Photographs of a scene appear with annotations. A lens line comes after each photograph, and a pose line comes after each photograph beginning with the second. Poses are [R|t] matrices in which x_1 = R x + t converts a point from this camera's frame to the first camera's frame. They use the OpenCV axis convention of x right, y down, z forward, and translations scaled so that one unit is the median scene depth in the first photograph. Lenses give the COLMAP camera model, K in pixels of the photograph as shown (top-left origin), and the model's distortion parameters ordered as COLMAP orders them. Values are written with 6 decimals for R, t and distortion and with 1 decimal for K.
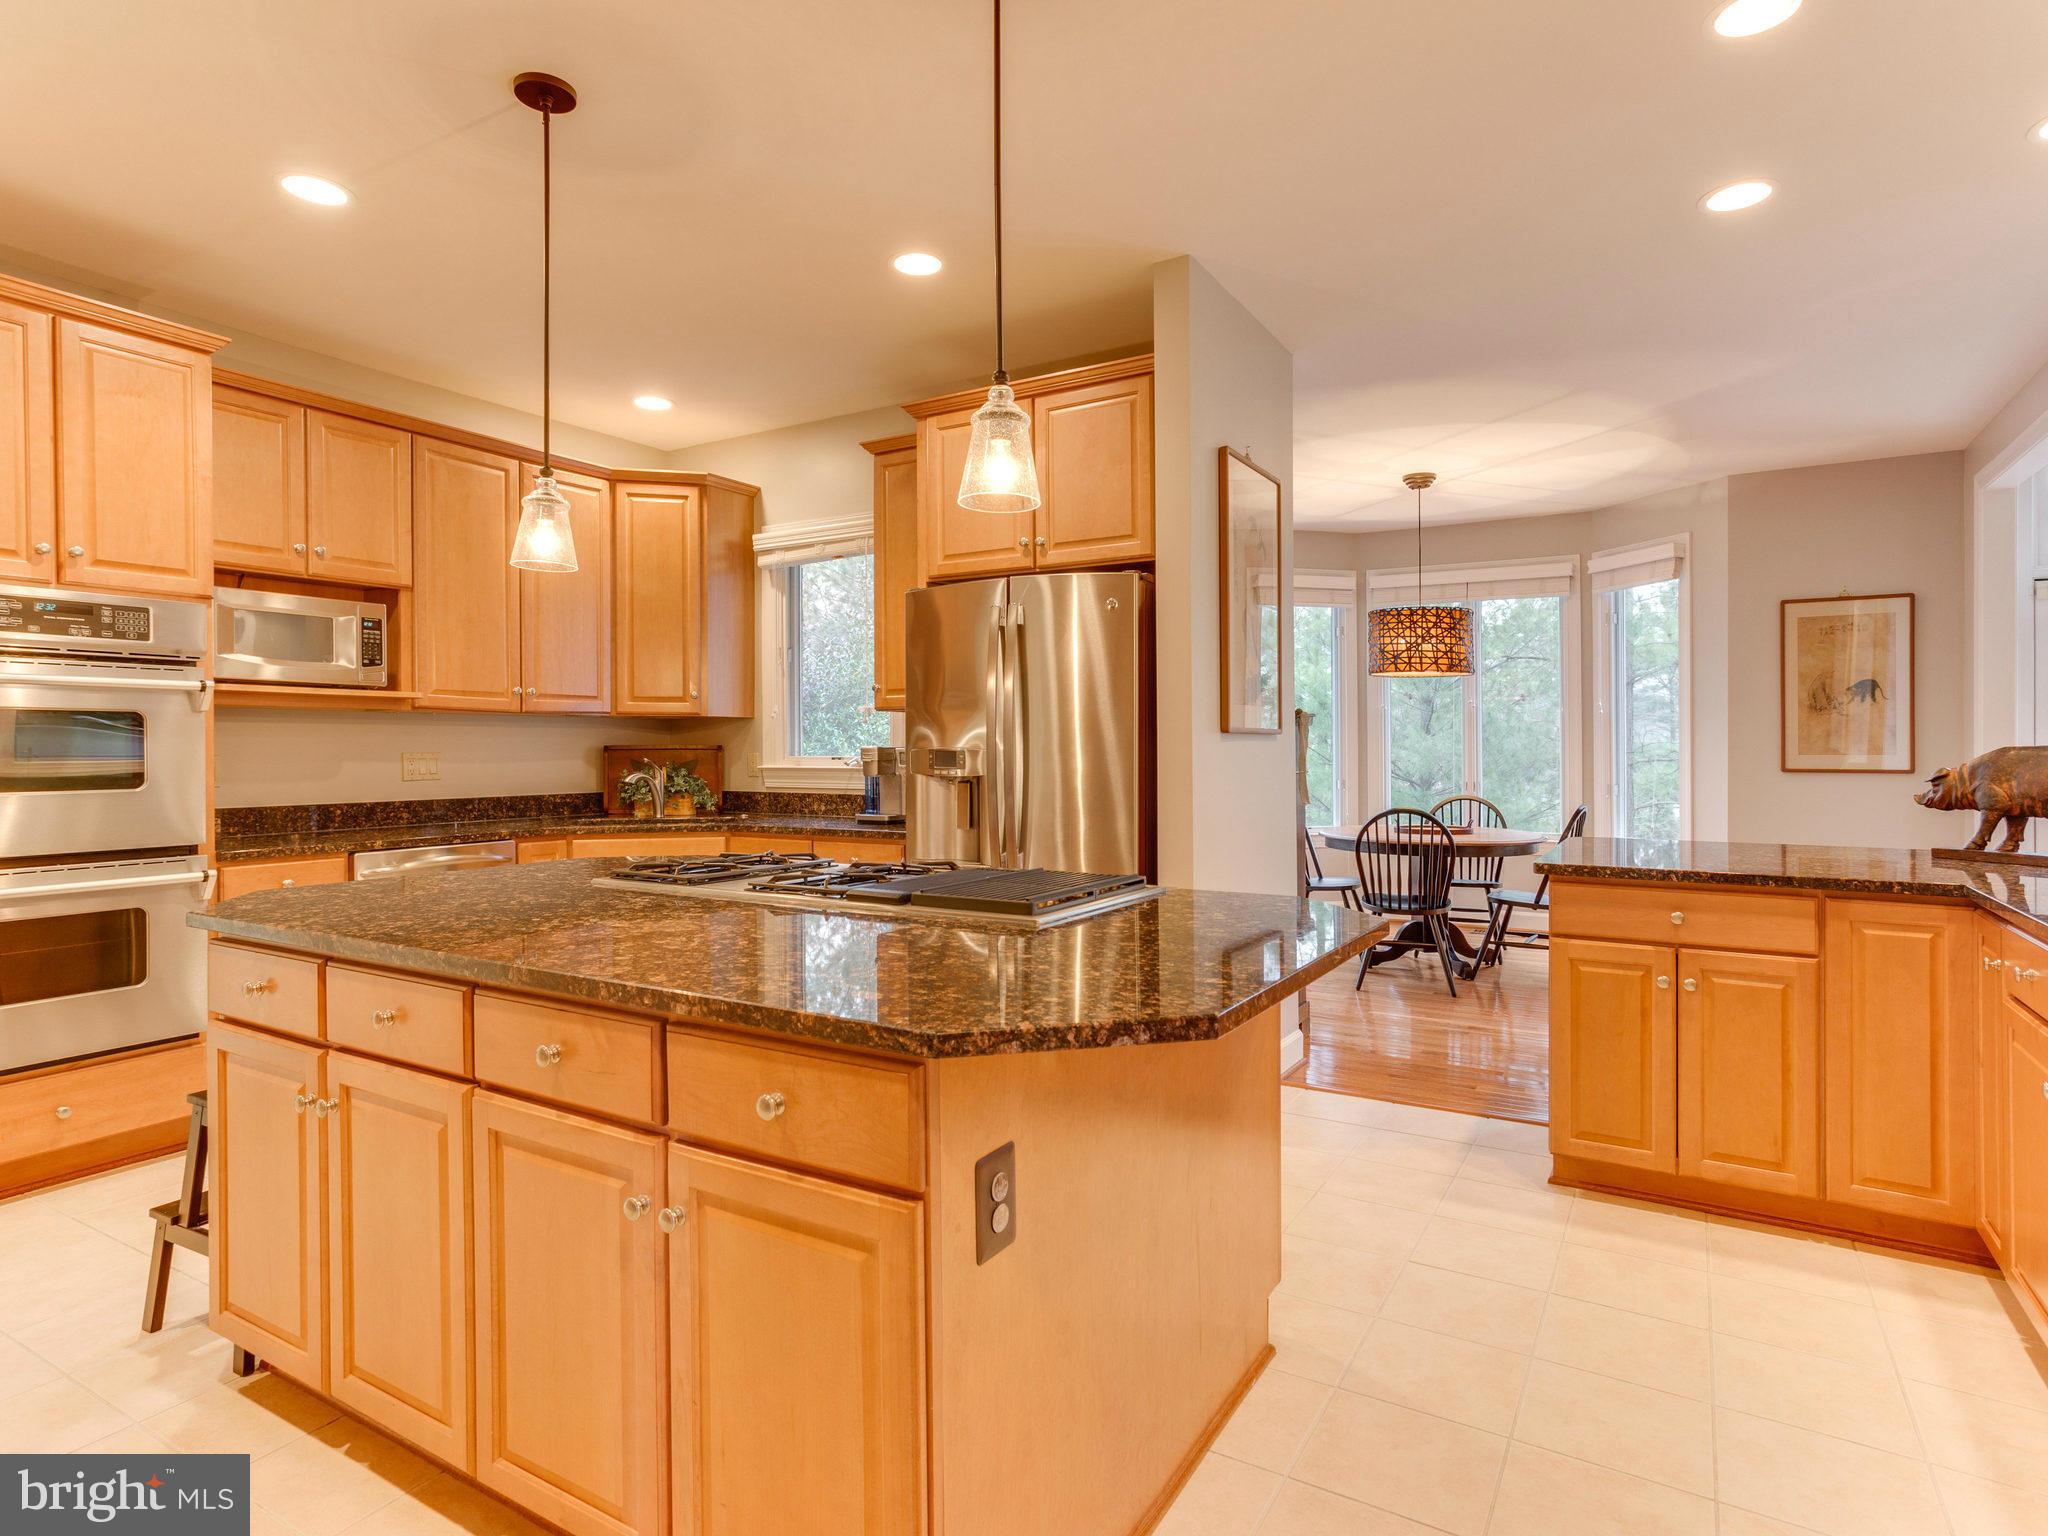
lens RADIAL K [[1120.8, 0, 1020.3], [0, 1120.8, 754.5], [0, 0, 1]] dist [-0.021500, 0.018117]
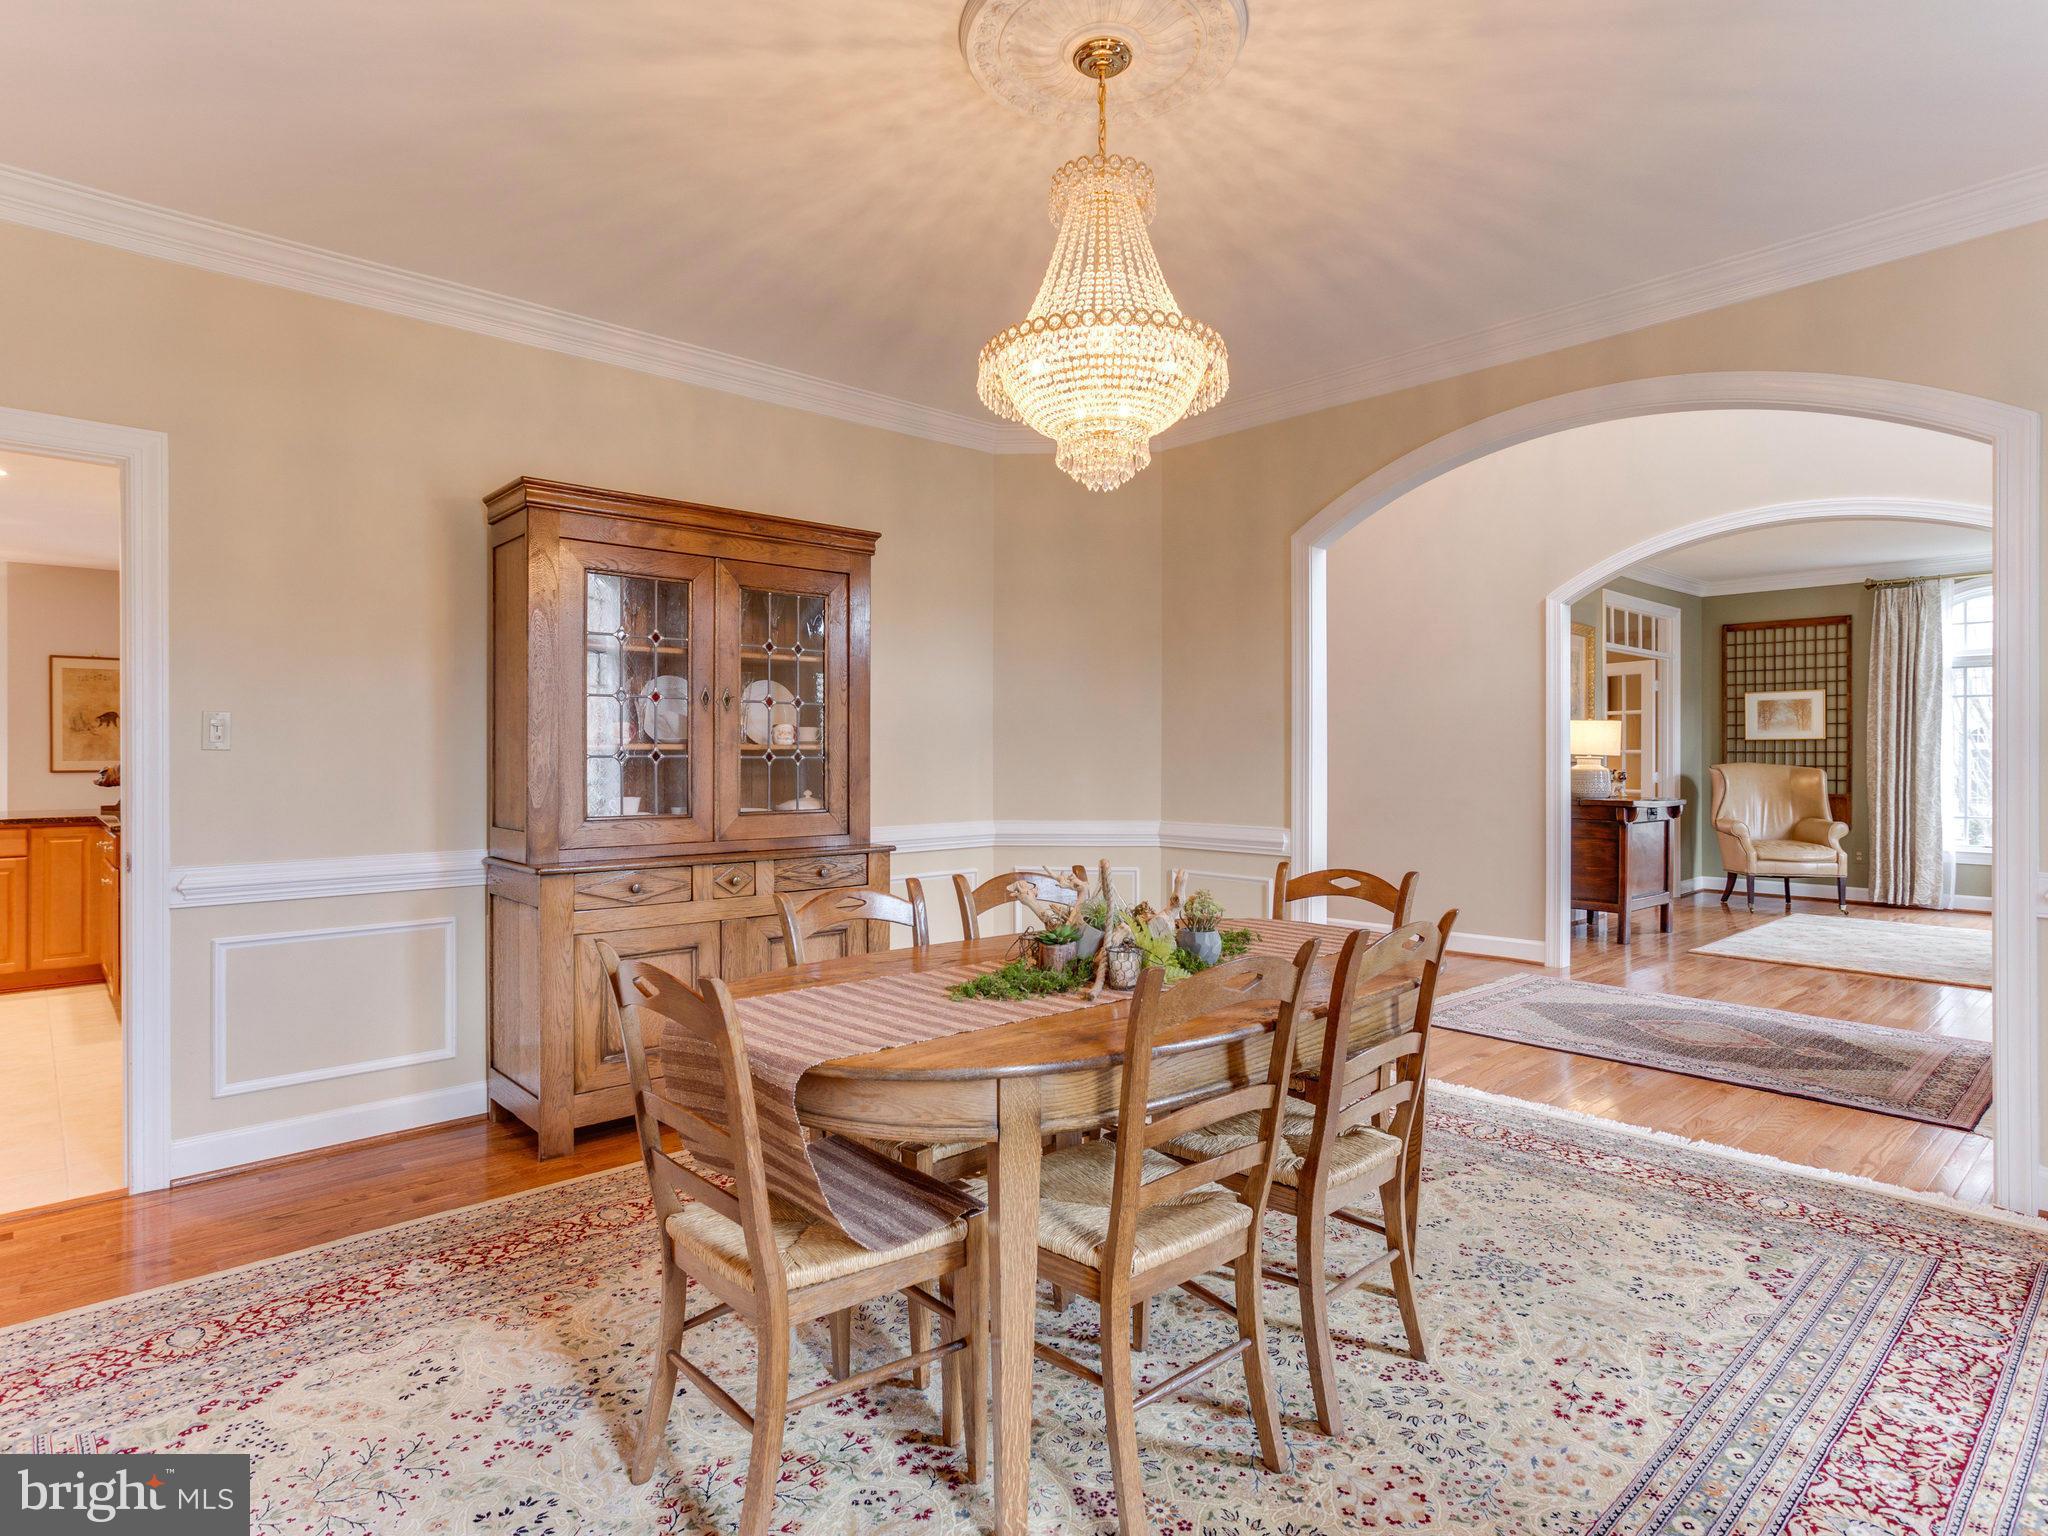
lens RADIAL K [[1120.8, 0, 1035.8], [0, 1120.8, 755.9], [0, 0, 1]] dist [-0.021500, 0.018117]
pose [[0.281275, 0.004291, 0.959617, -0.319850], [-0.001614, 0.999991, -0.003998, -0.001577], [-0.959626, -0.000424, 0.281280, -0.589352]]
